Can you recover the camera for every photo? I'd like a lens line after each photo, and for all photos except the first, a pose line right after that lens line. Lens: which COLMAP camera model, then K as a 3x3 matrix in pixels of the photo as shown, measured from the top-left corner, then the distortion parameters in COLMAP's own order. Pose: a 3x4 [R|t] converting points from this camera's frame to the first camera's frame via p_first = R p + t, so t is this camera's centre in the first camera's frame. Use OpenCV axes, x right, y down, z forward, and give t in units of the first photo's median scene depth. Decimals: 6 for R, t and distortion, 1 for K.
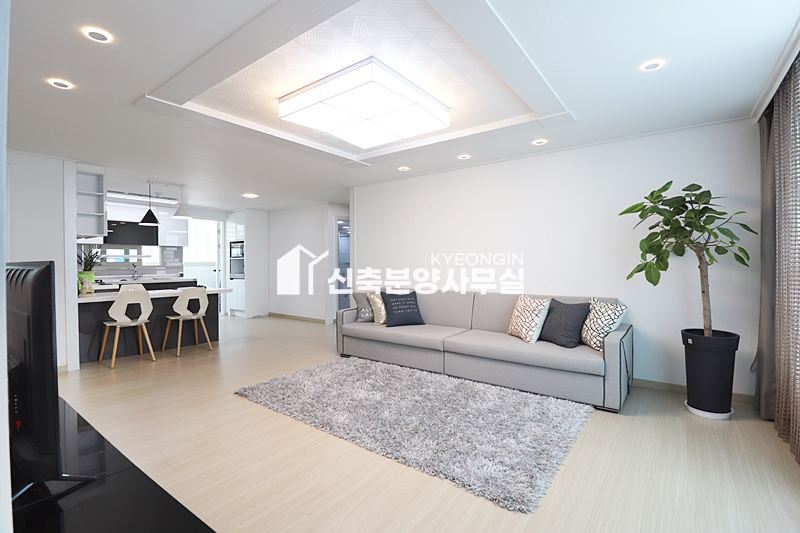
lens RADIAL K [[369.7, 0, 404.0], [0, 369.7, 263.4], [0, 0, 1]] dist [-0.001889, -0.000194]
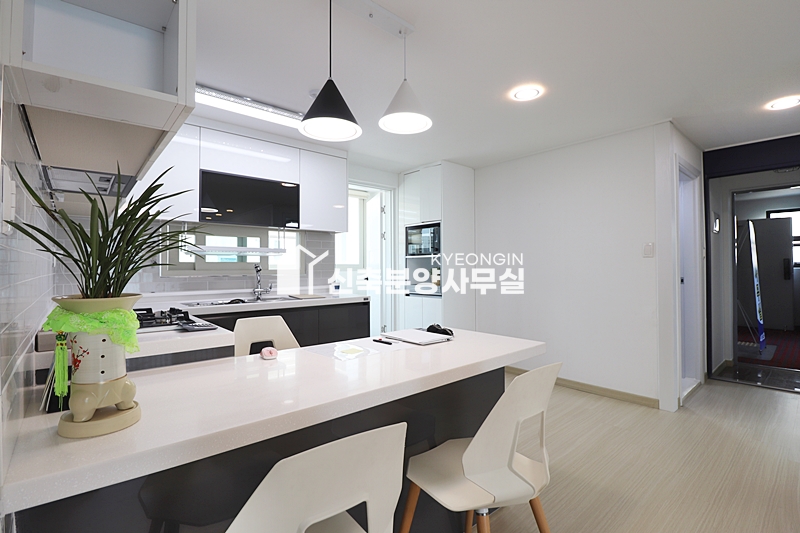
lens RADIAL K [[369.7, 0, 404.0], [0, 369.7, 263.4], [0, 0, 1]] dist [-0.001889, -0.000194]
pose [[0.980457, 0.001001, -0.196731, -0.428287], [-0.003727, 0.999902, -0.013490, 0.003797], [0.196698, 0.013960, 0.980365, 0.542067]]
